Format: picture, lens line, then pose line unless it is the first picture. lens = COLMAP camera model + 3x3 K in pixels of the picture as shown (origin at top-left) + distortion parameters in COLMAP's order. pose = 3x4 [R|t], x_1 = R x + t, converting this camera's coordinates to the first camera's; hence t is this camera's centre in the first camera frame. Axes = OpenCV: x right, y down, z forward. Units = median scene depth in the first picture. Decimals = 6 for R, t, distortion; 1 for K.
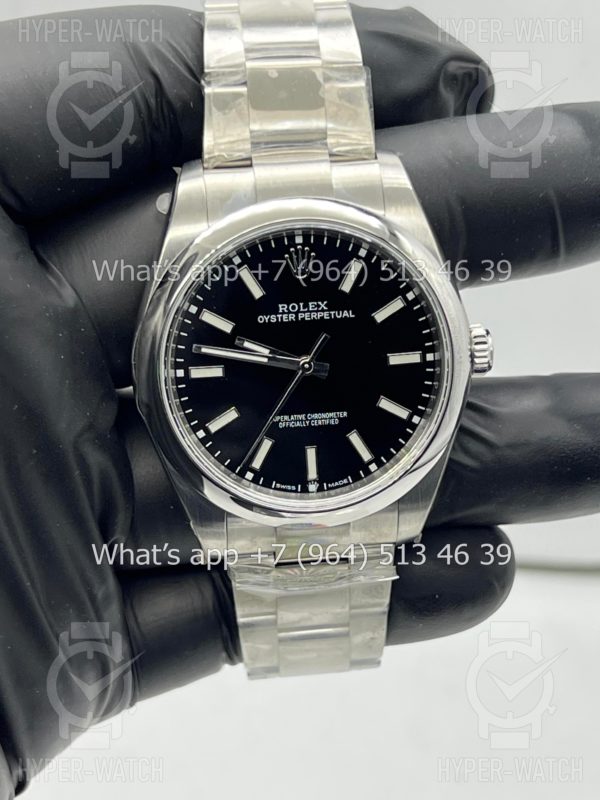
lens RADIAL K [[1896.6, 0, 306.3], [0, 1896.6, 394.0], [0, 0, 1]] dist [0.310534, 0.000000]
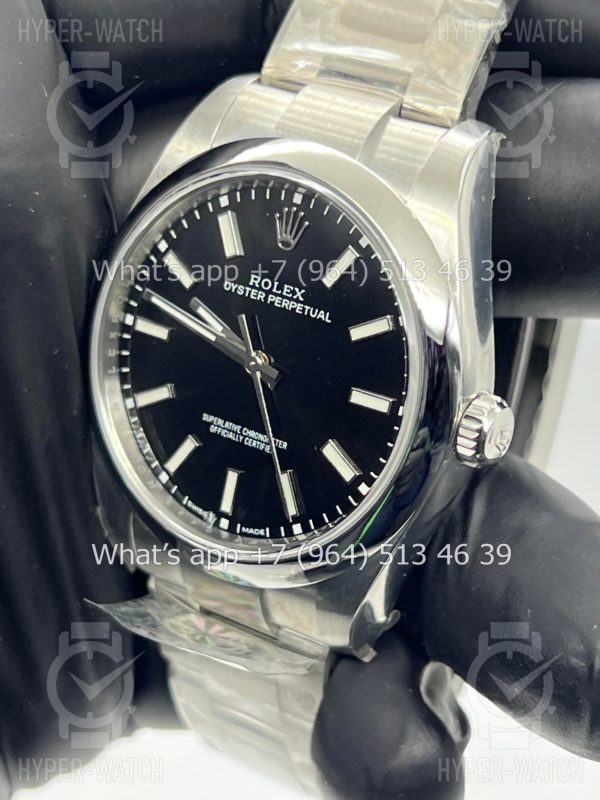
lens RADIAL K [[1896.6, 0, 297.4], [0, 1896.6, 402.4], [0, 0, 1]] dist [0.310534, 0.000000]
pose [[0.756704, 0.335004, -0.561401, 0.432895], [-0.352667, 0.932242, 0.080940, -0.066440], [0.550477, 0.136739, 0.823576, 0.396611]]
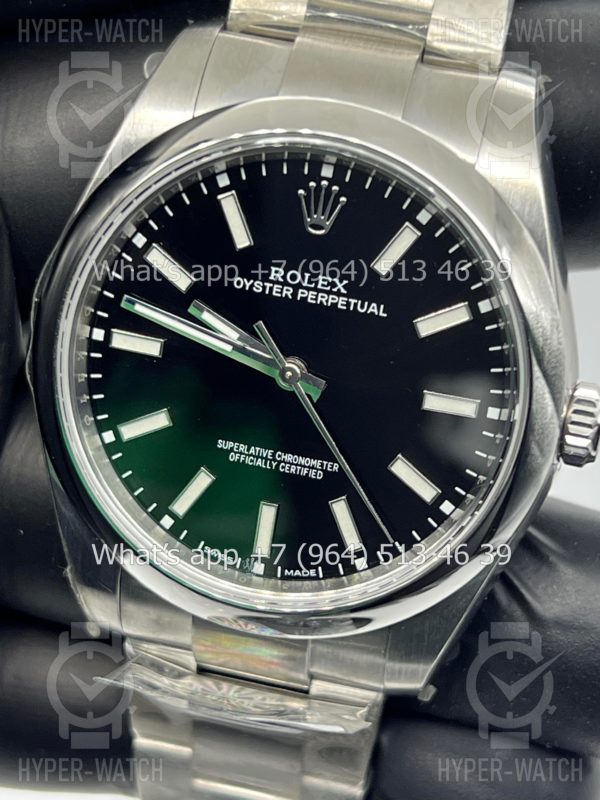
lens RADIAL K [[1896.6, 0, 295.8], [0, 1896.6, 395.1], [0, 0, 1]] dist [0.310534, 0.000000]
pose [[0.937092, 0.256196, -0.237111, 0.148560], [-0.258428, 0.965776, 0.022171, -0.022351], [0.234677, 0.040500, 0.971229, 0.401120]]
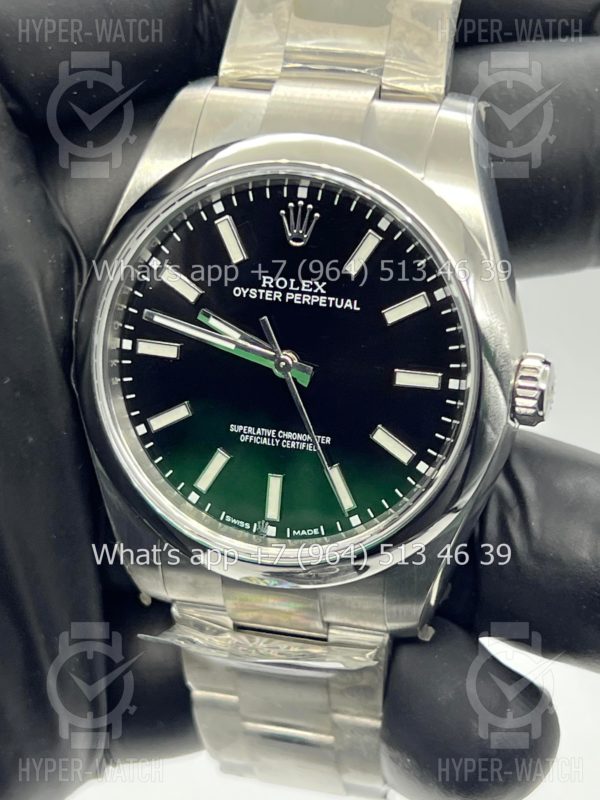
lens RADIAL K [[1896.6, 0, 307.2], [0, 1896.6, 403.4], [0, 0, 1]] dist [0.310534, 0.000000]
pose [[0.925533, 0.180892, -0.332666, 0.254307], [-0.195005, 0.980759, -0.009237, 0.005015], [0.324594, 0.073420, 0.943000, 0.309079]]
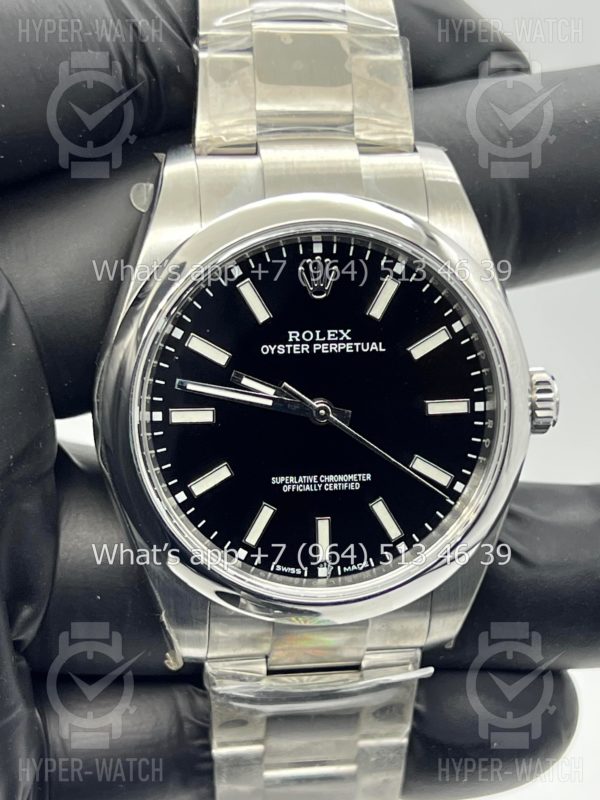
lens RADIAL K [[1896.6, 0, 301.4], [0, 1896.6, 403.6], [0, 0, 1]] dist [0.310534, 0.000000]
pose [[0.997950, 0.031371, 0.055778, -0.050964], [-0.027969, 0.997761, -0.060749, 0.028616], [-0.057559, 0.059064, 0.996593, 0.231103]]
